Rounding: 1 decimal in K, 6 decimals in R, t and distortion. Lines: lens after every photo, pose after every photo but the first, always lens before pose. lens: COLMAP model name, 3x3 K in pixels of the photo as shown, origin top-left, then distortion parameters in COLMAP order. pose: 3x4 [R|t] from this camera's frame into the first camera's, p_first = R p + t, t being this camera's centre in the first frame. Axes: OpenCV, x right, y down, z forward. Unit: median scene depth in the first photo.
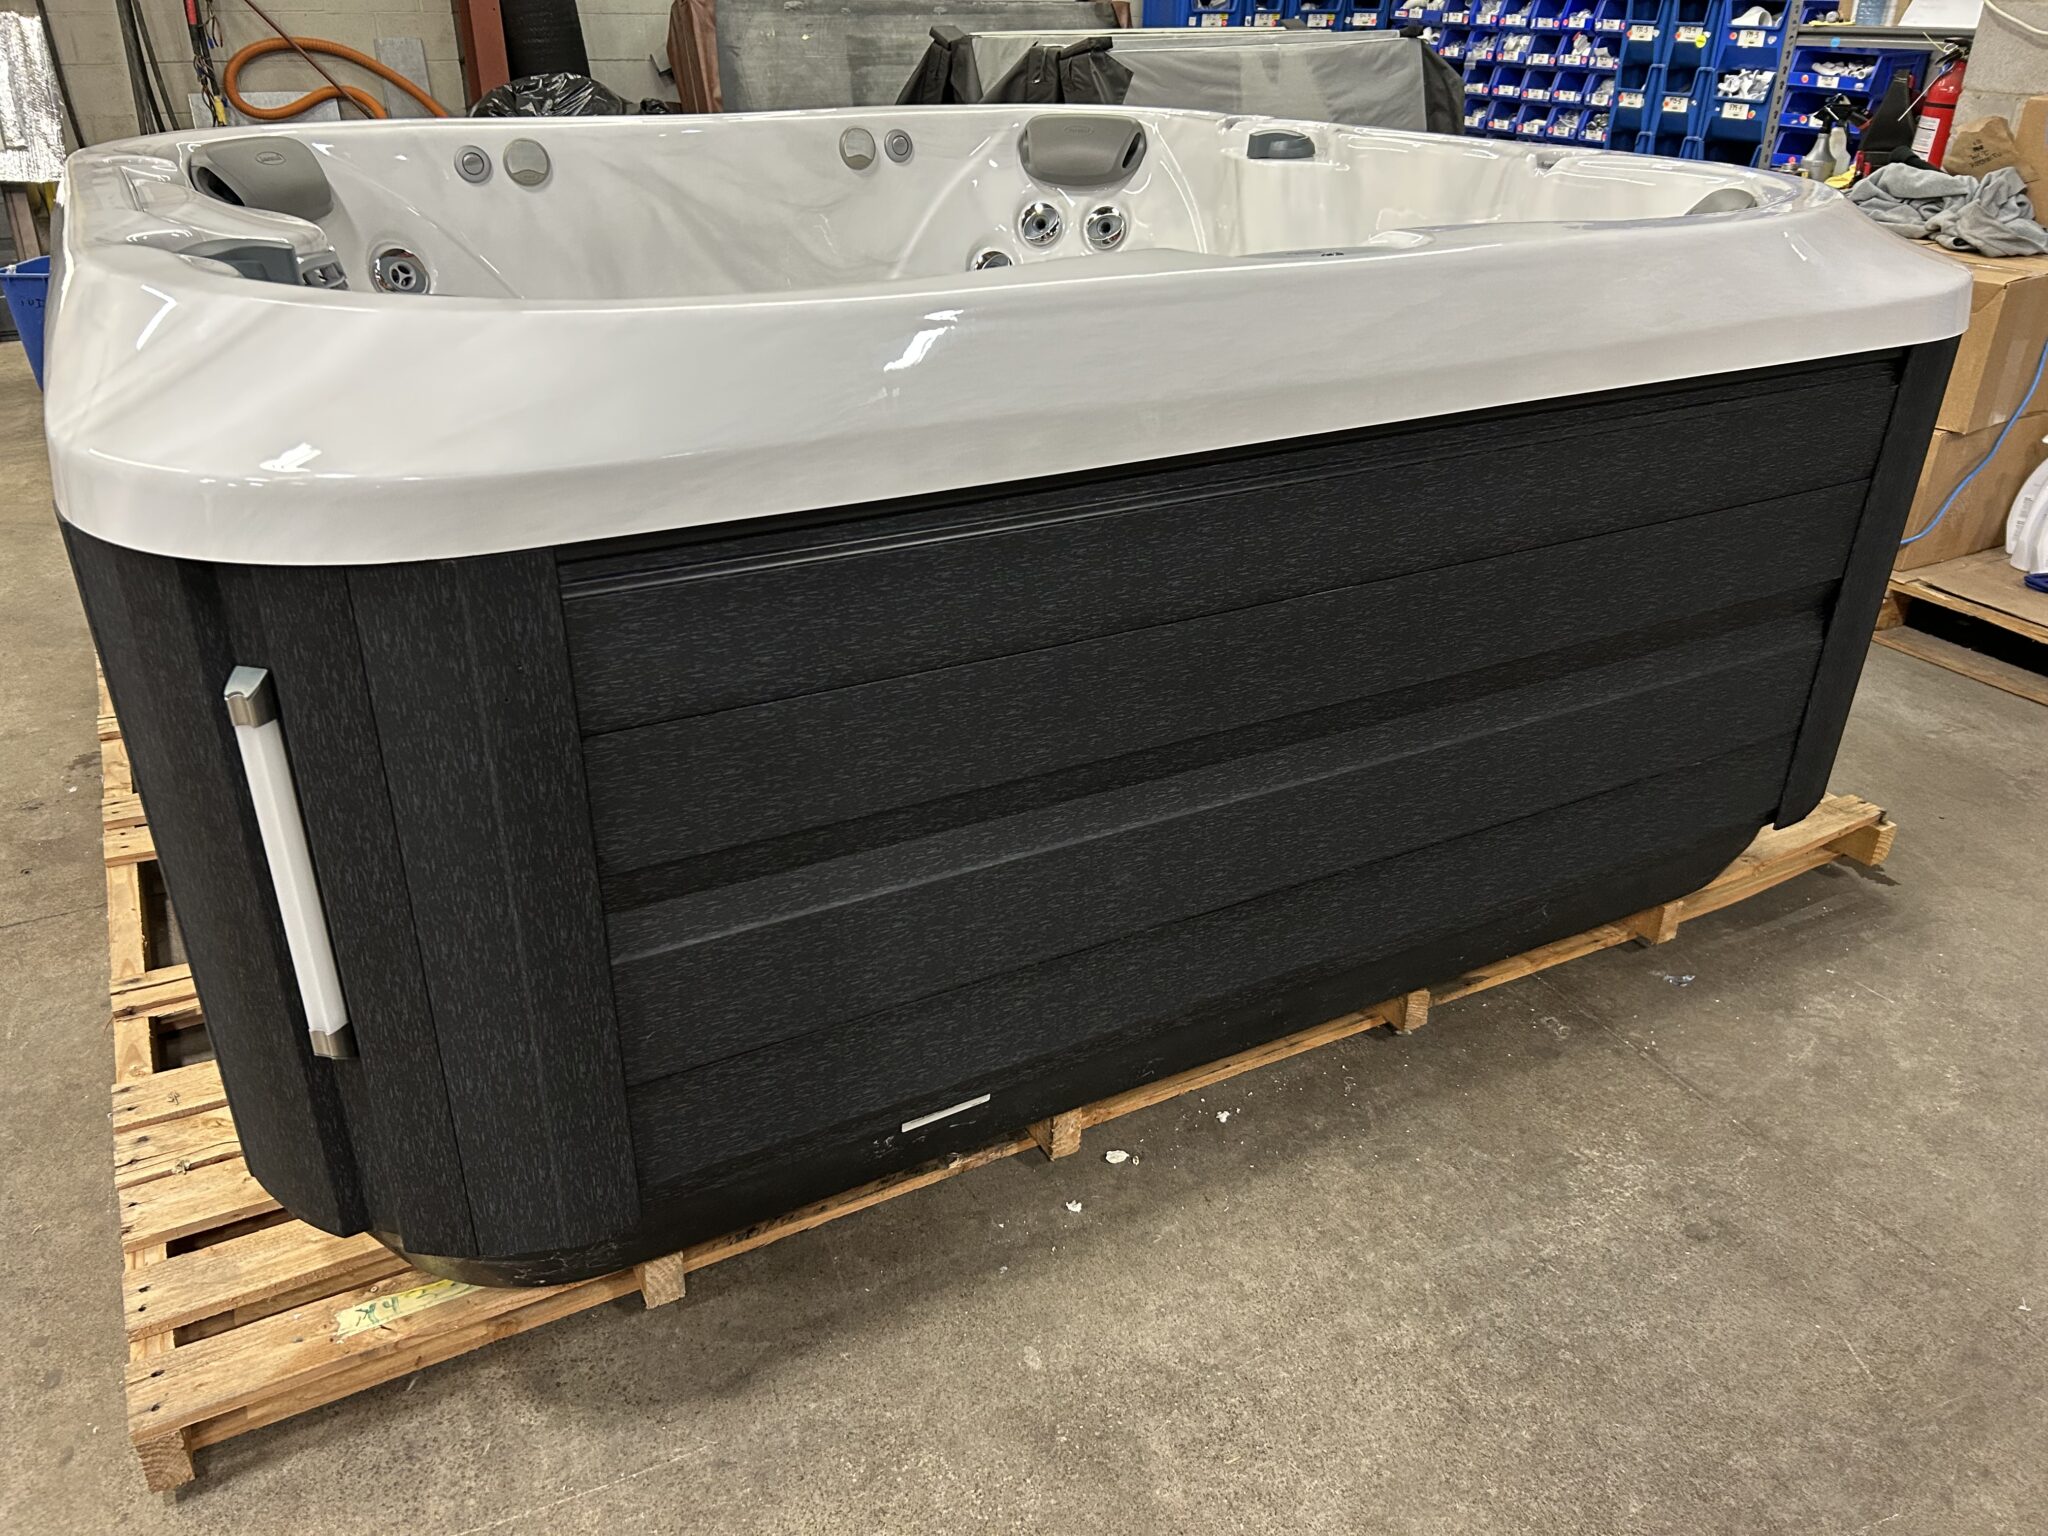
lens RADIAL K [[1537.8, 0, 1026.5], [0, 1537.8, 769.0], [0, 0, 1]] dist [0.055235, -0.060524]
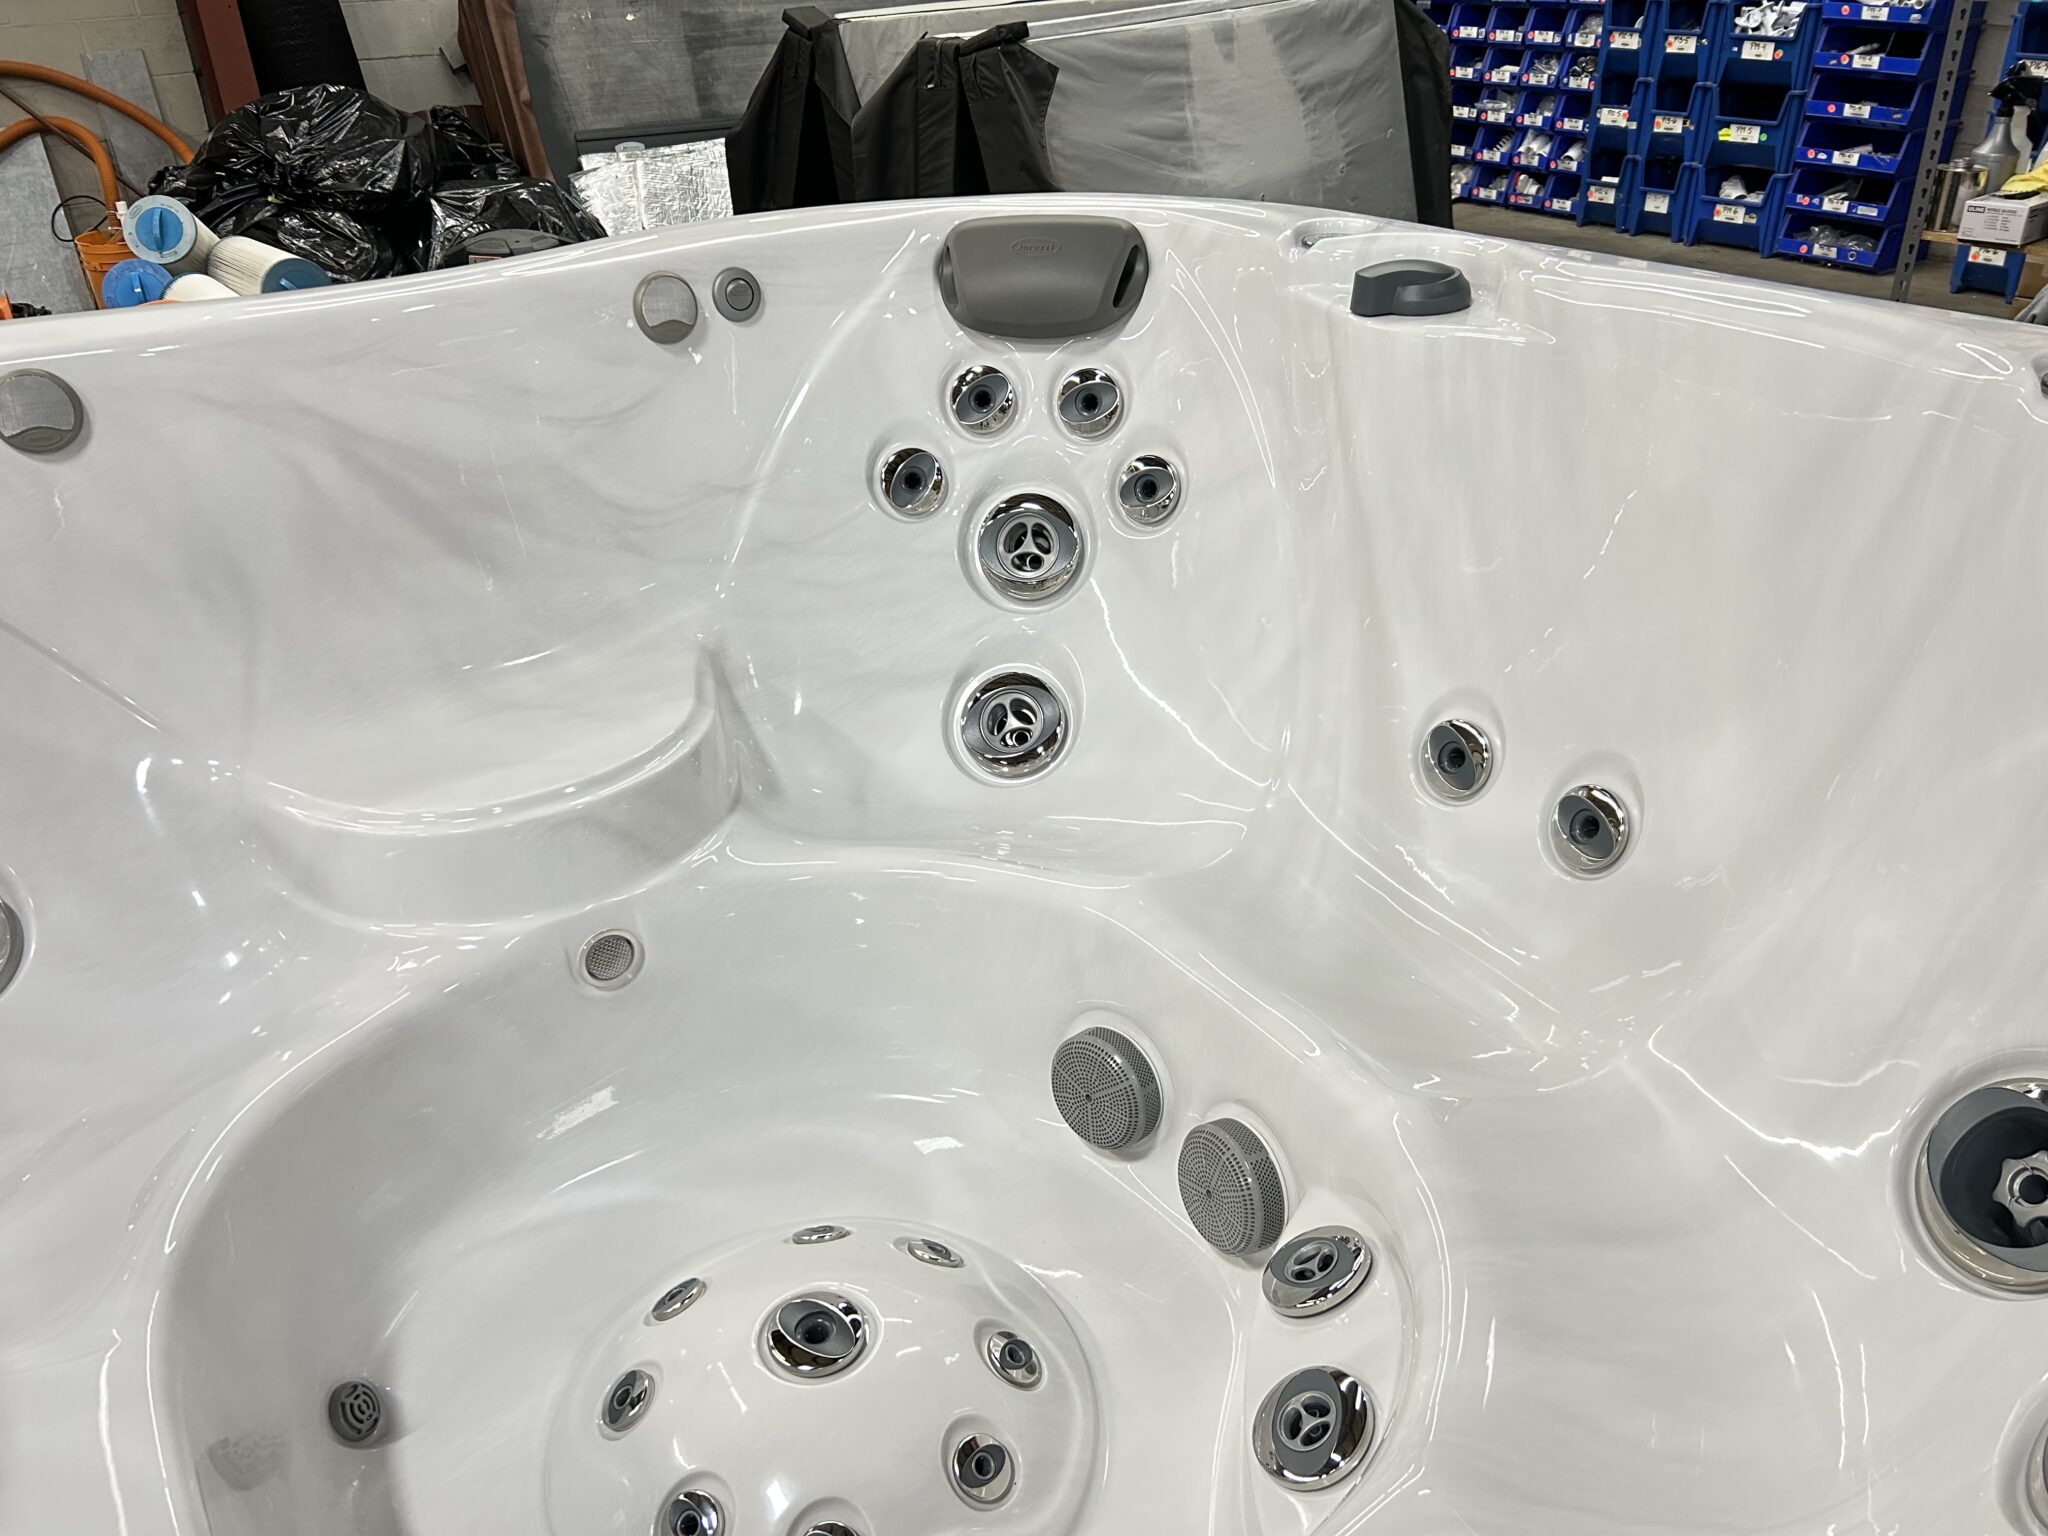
lens RADIAL K [[1537.8, 0, 1028.1], [0, 1537.8, 775.7], [0, 0, 1]] dist [0.055235, -0.060524]
pose [[0.995771, -0.077637, 0.049123, -0.007174], [0.075444, 0.996133, 0.045019, -0.113140], [-0.052428, -0.041123, 0.997778, 0.188537]]
